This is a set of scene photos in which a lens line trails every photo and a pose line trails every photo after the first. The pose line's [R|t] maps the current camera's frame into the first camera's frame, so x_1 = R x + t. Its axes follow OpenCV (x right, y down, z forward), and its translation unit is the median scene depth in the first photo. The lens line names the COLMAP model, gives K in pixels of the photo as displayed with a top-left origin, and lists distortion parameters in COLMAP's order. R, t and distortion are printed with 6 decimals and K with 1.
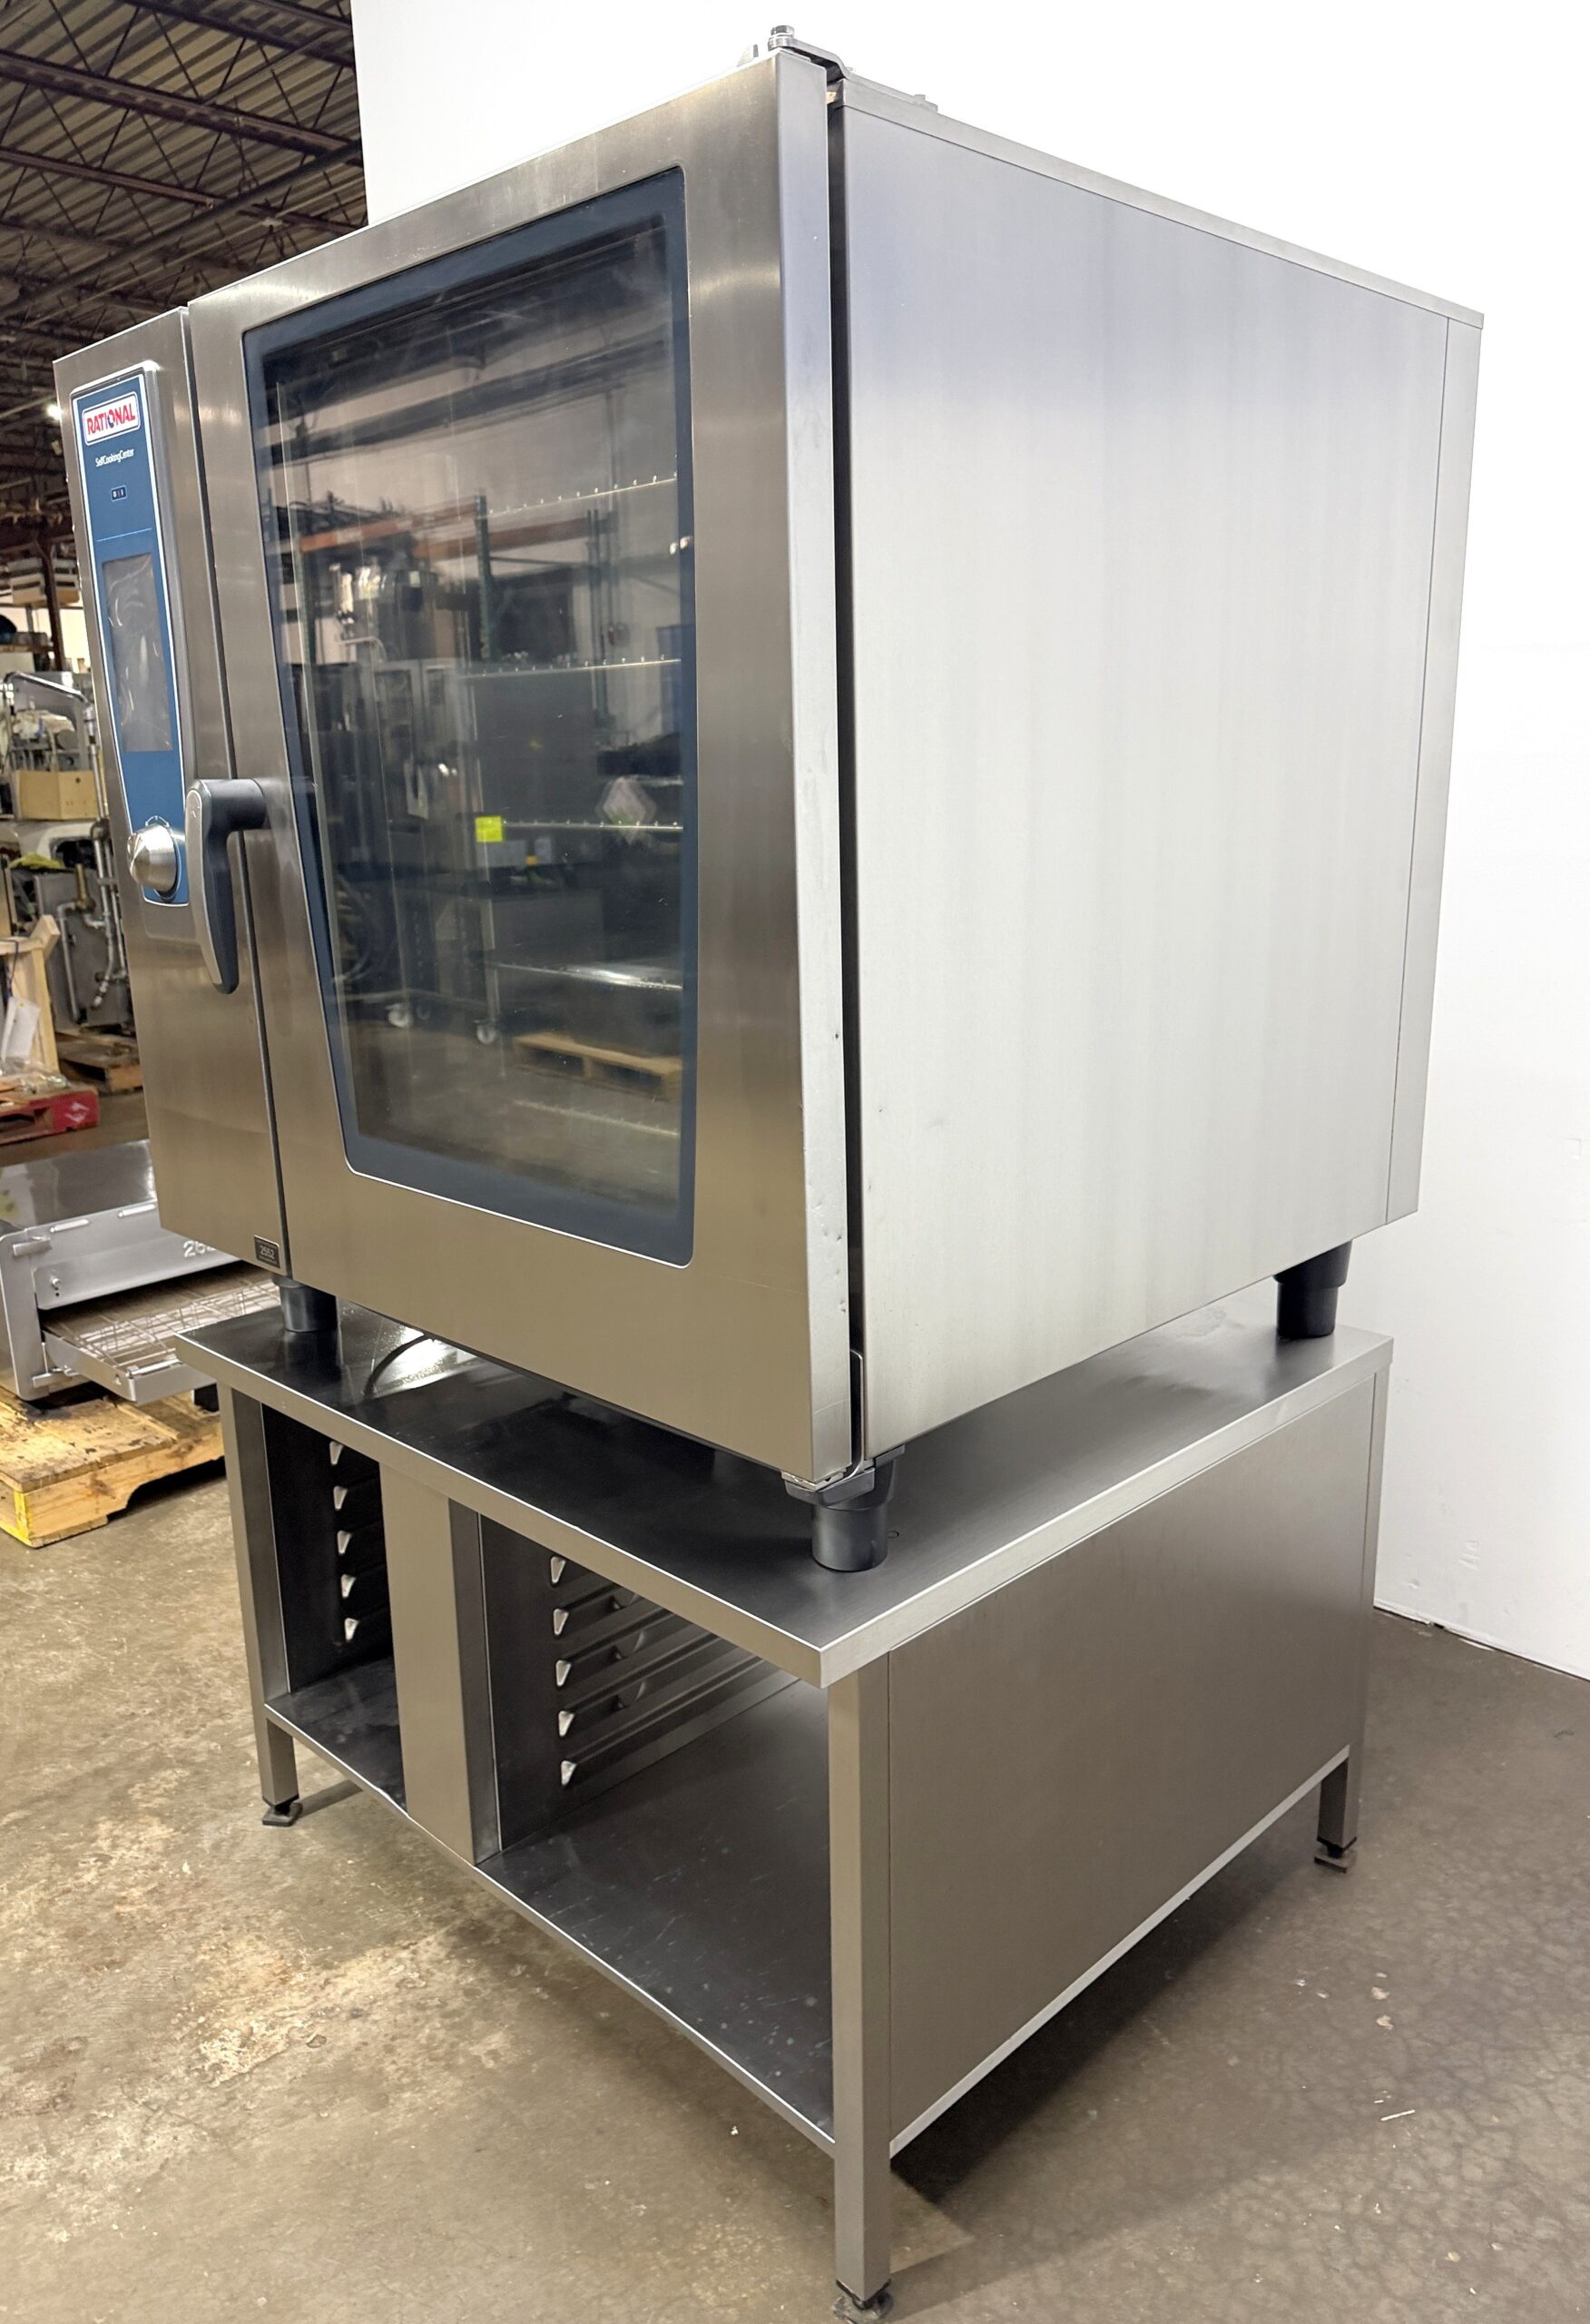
lens RADIAL K [[1654.8, 0, 802.9], [0, 1654.8, 1183.1], [0, 0, 1]] dist [-0.005746, 0.000176]
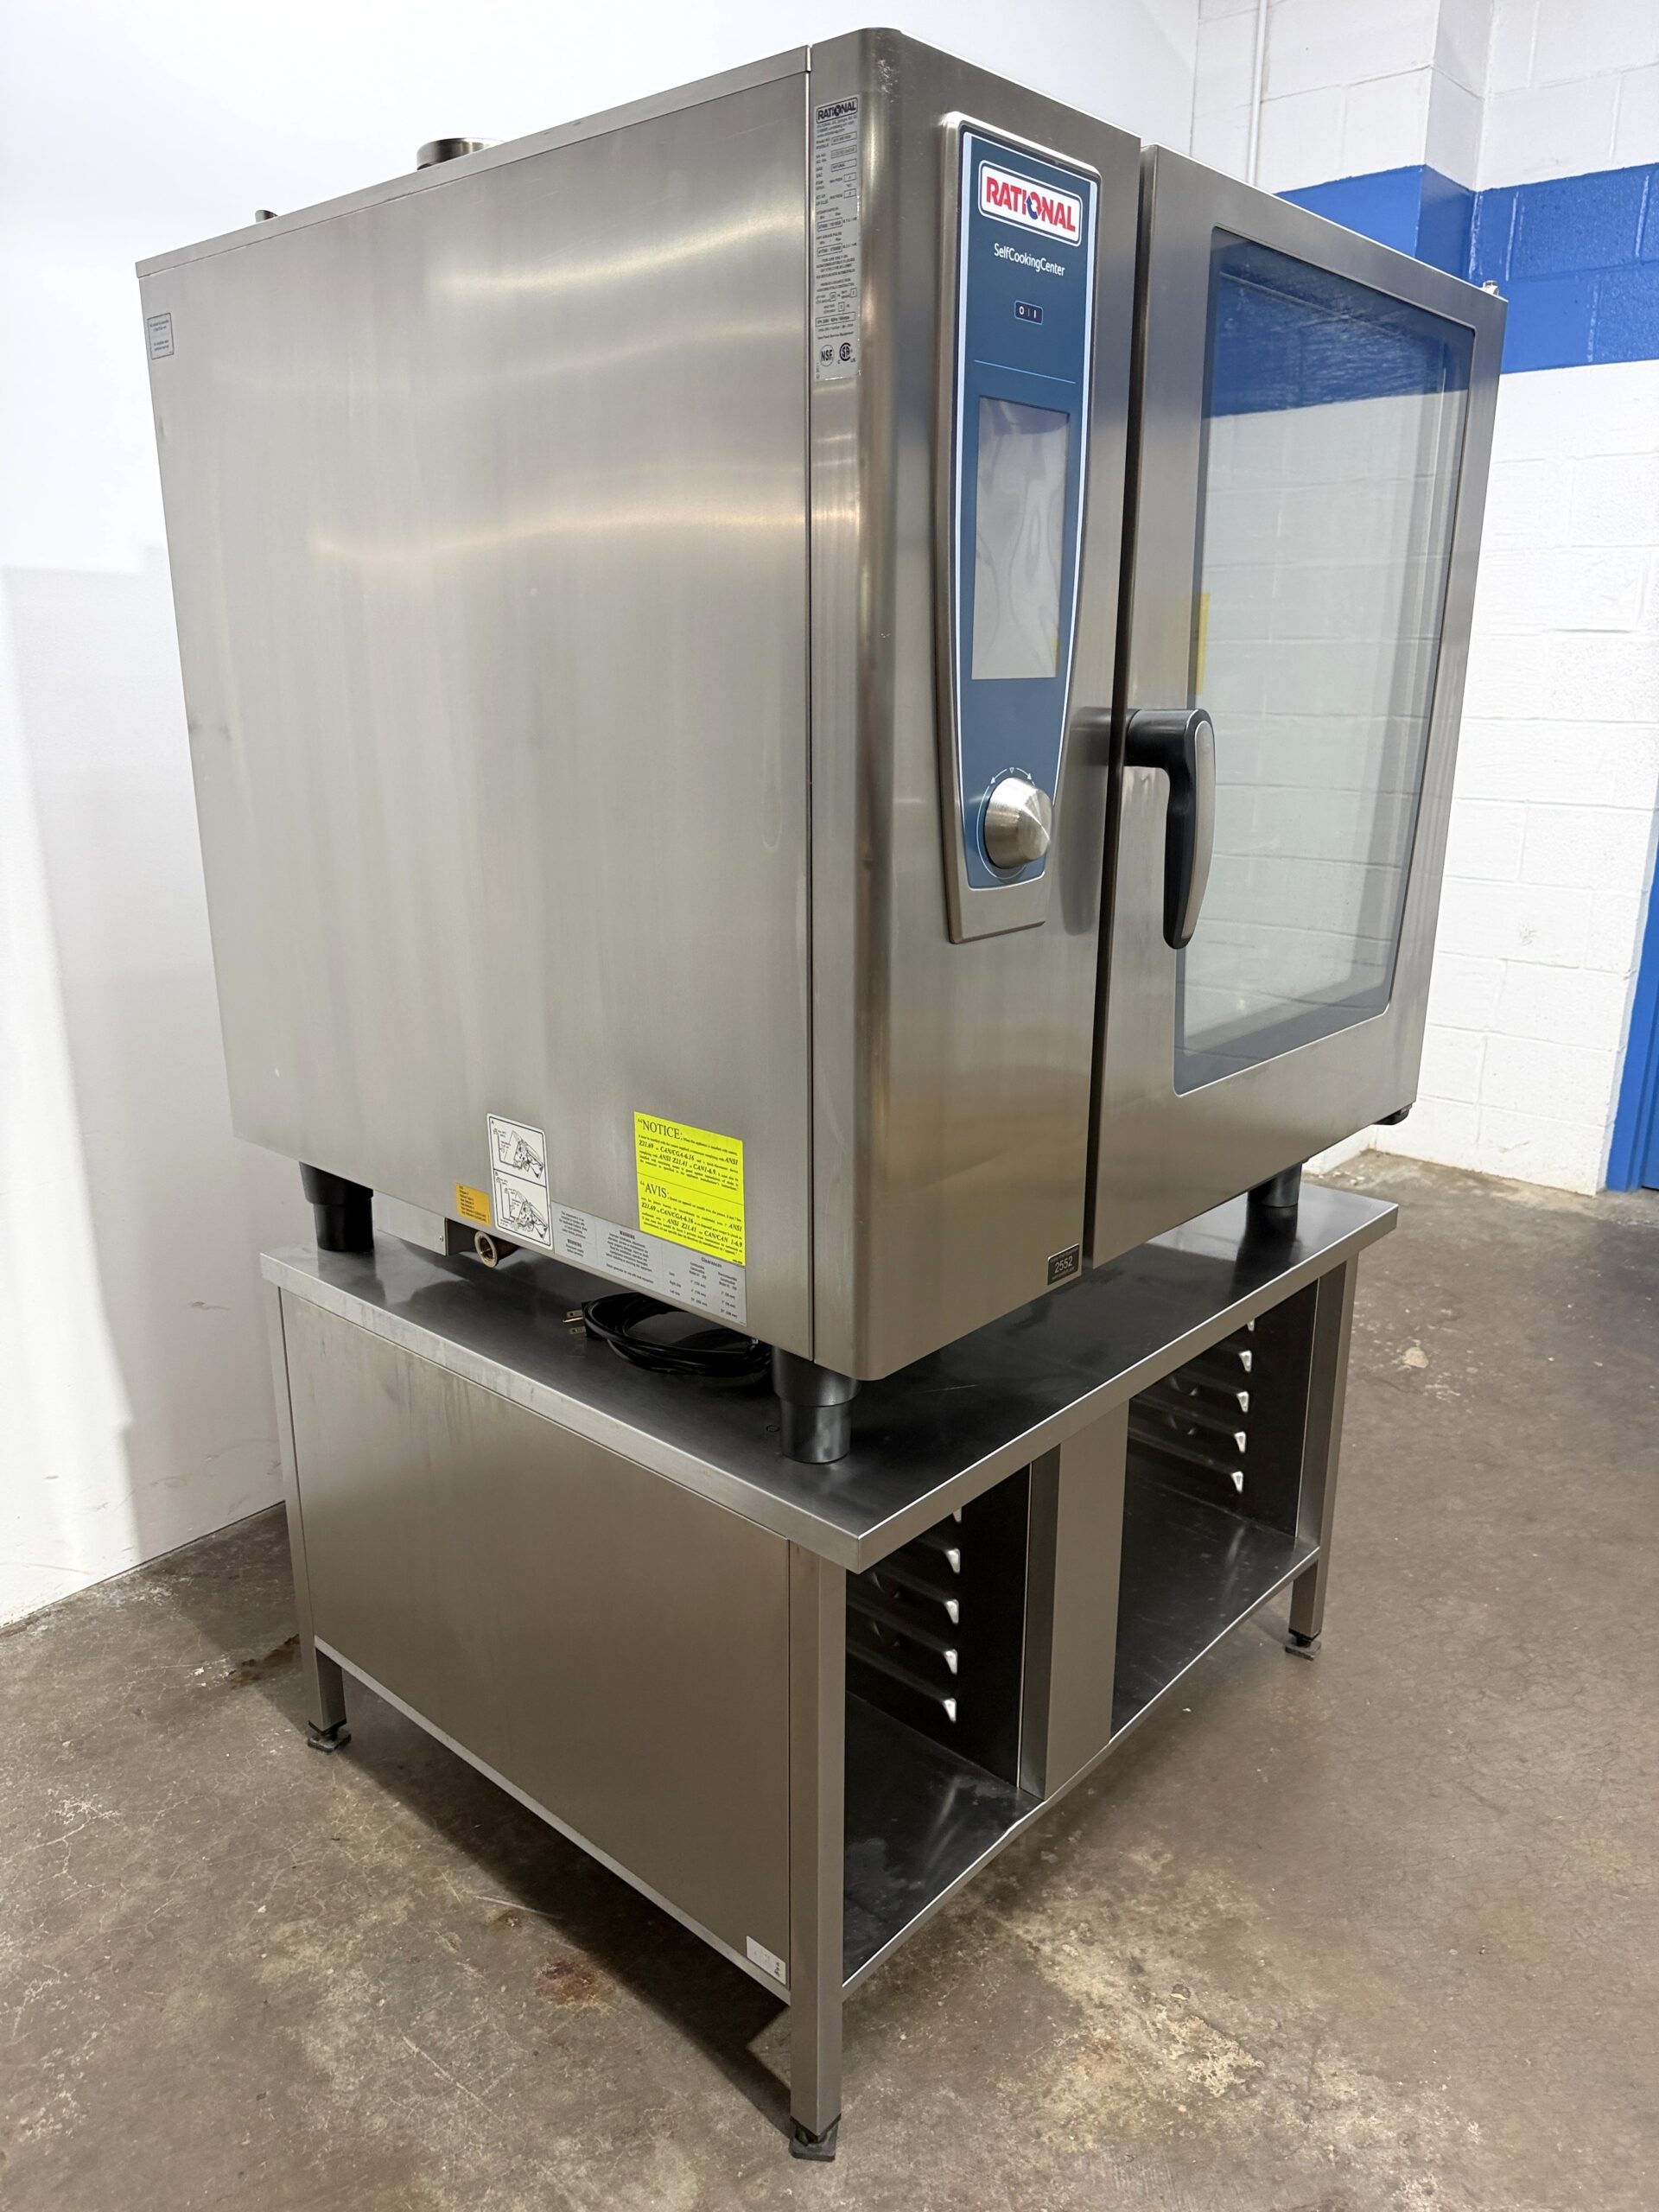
lens RADIAL K [[1572.7, 0, 830.0], [0, 1572.7, 1115.7], [0, 0, 1]] dist [0.012872, -0.010350]
pose [[-0.046836, -0.269068, 0.961982, -1.043329], [0.248628, 0.929591, 0.272113, -0.273516], [-0.967466, 0.251920, 0.023360, 1.042034]]
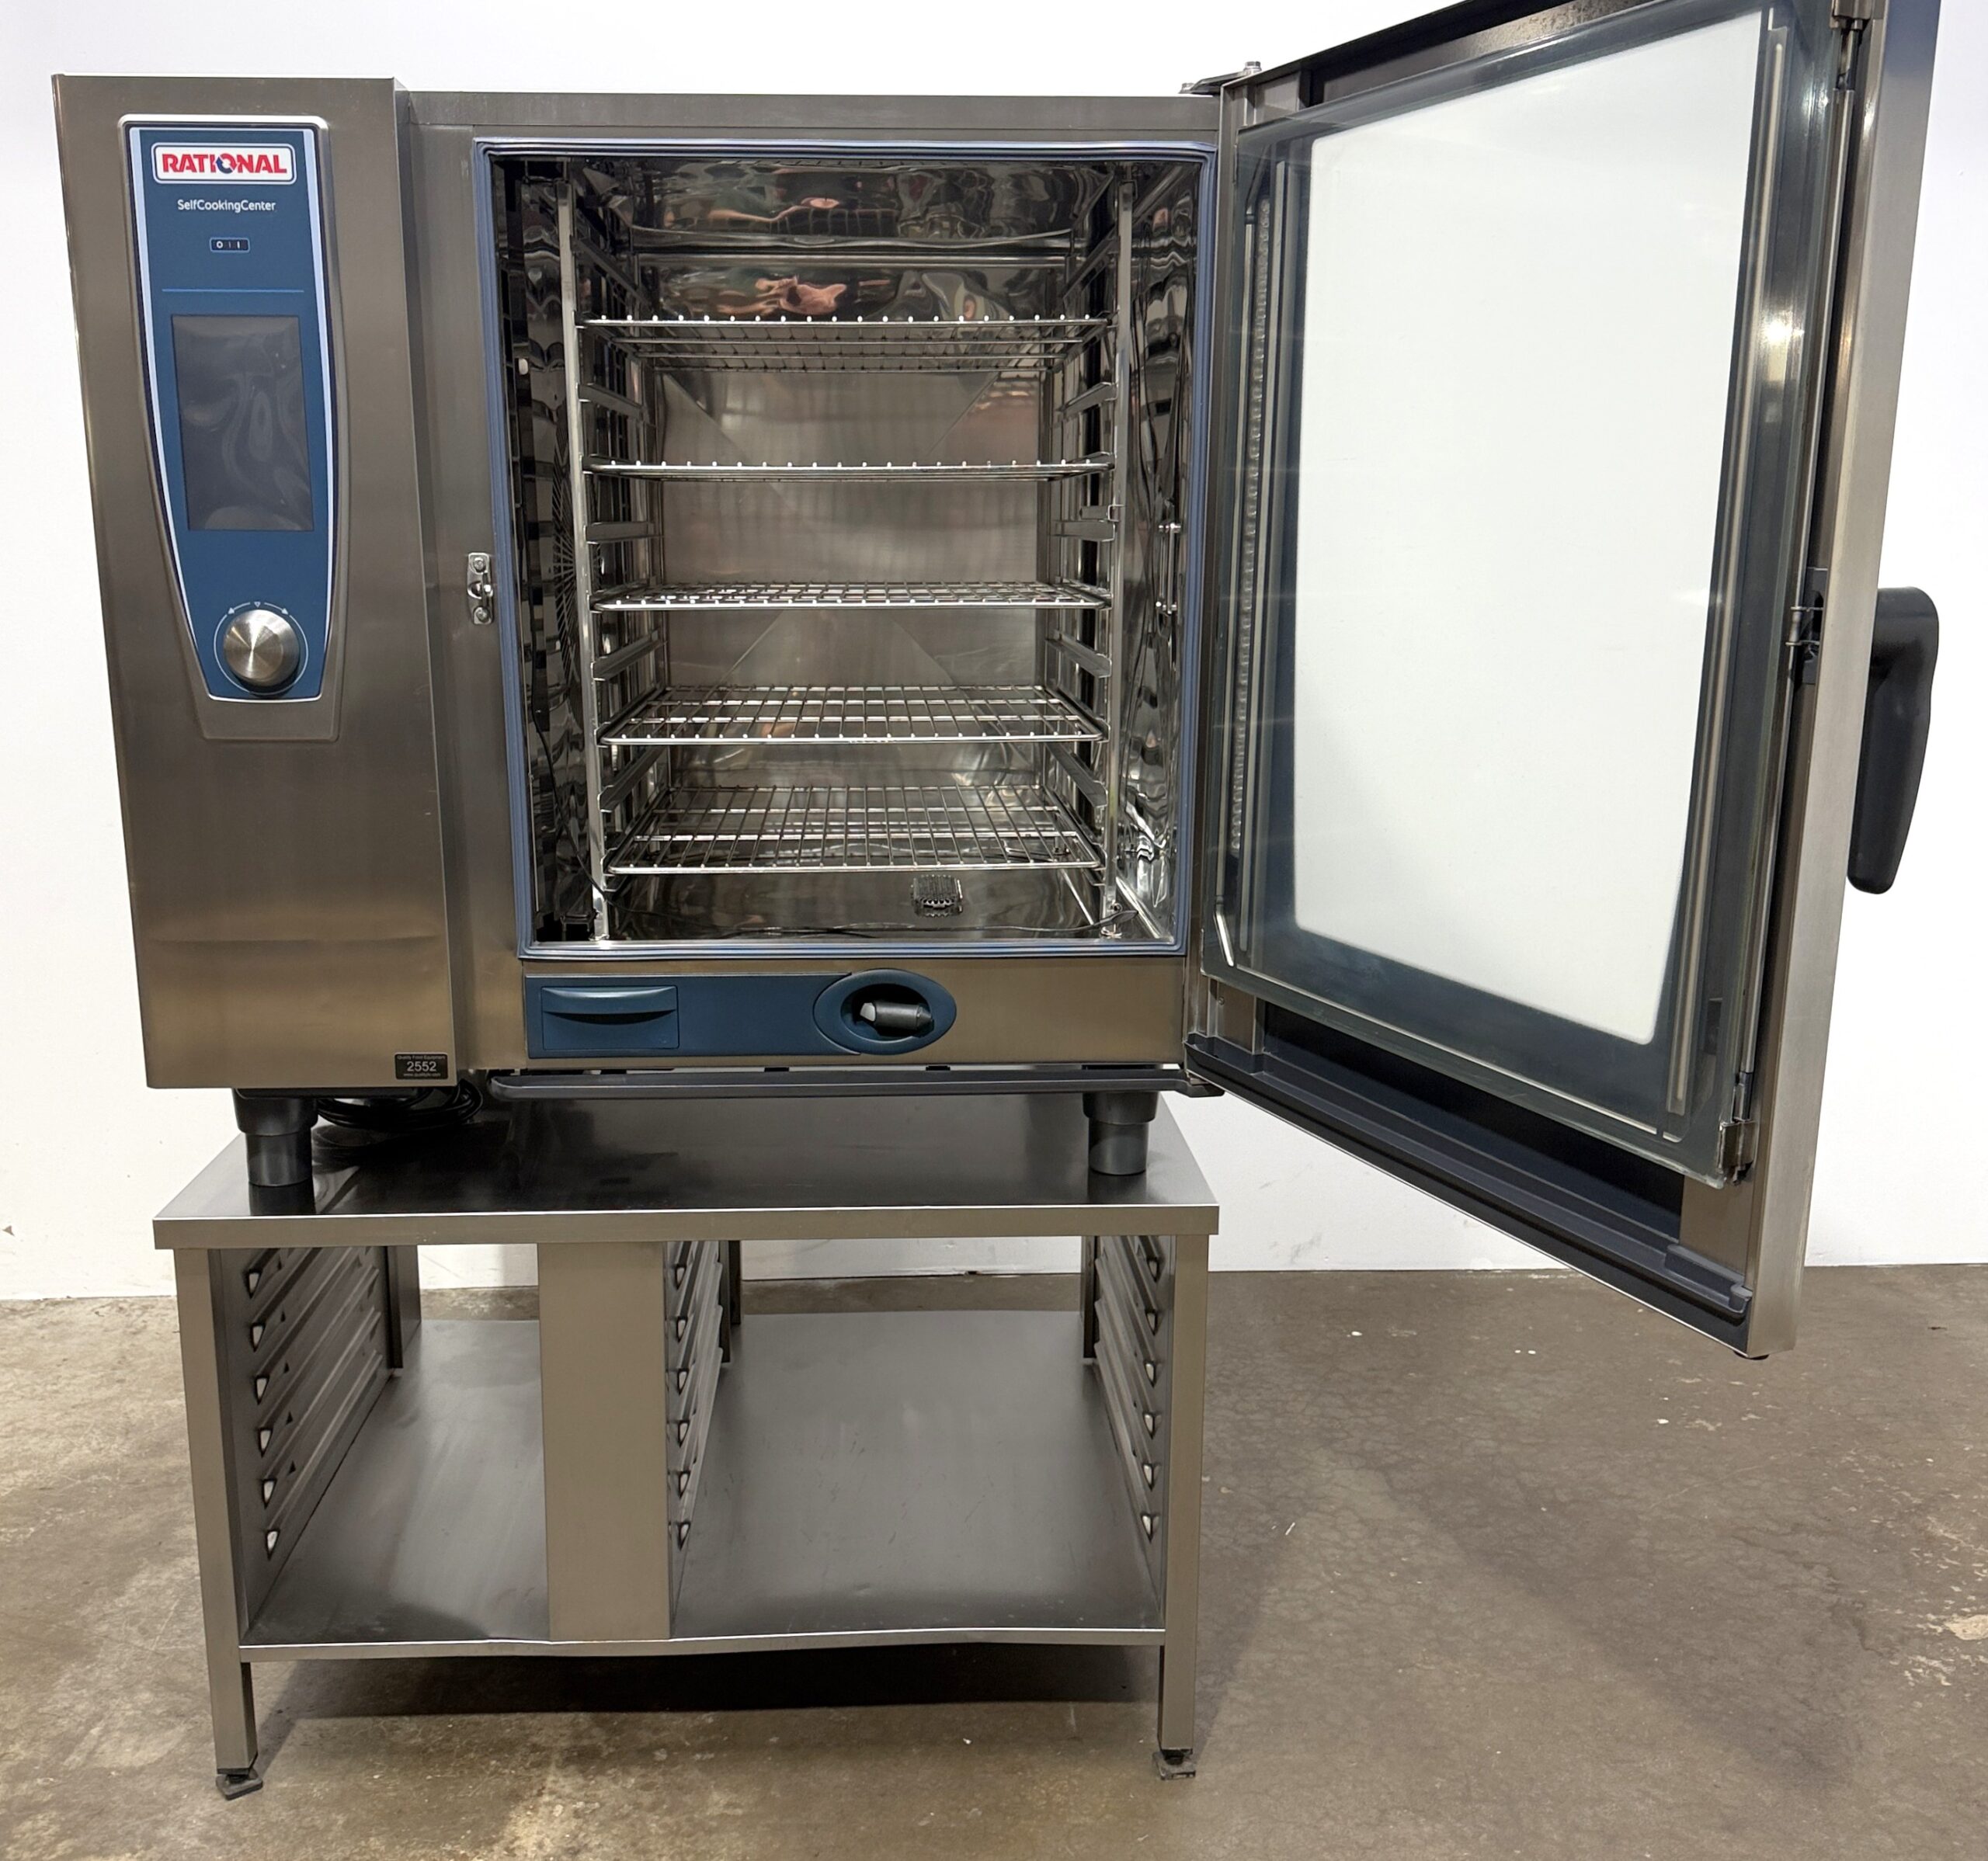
lens RADIAL K [[2007.3, 0, 907.5], [0, 2007.3, 978.0], [0, 0, 1]] dist [0.010873, 0.000000]
pose [[0.695308, -0.148645, 0.703172, -0.889468], [0.169682, 0.984672, 0.040368, -0.005783], [-0.698394, 0.091248, 0.709873, -0.000896]]
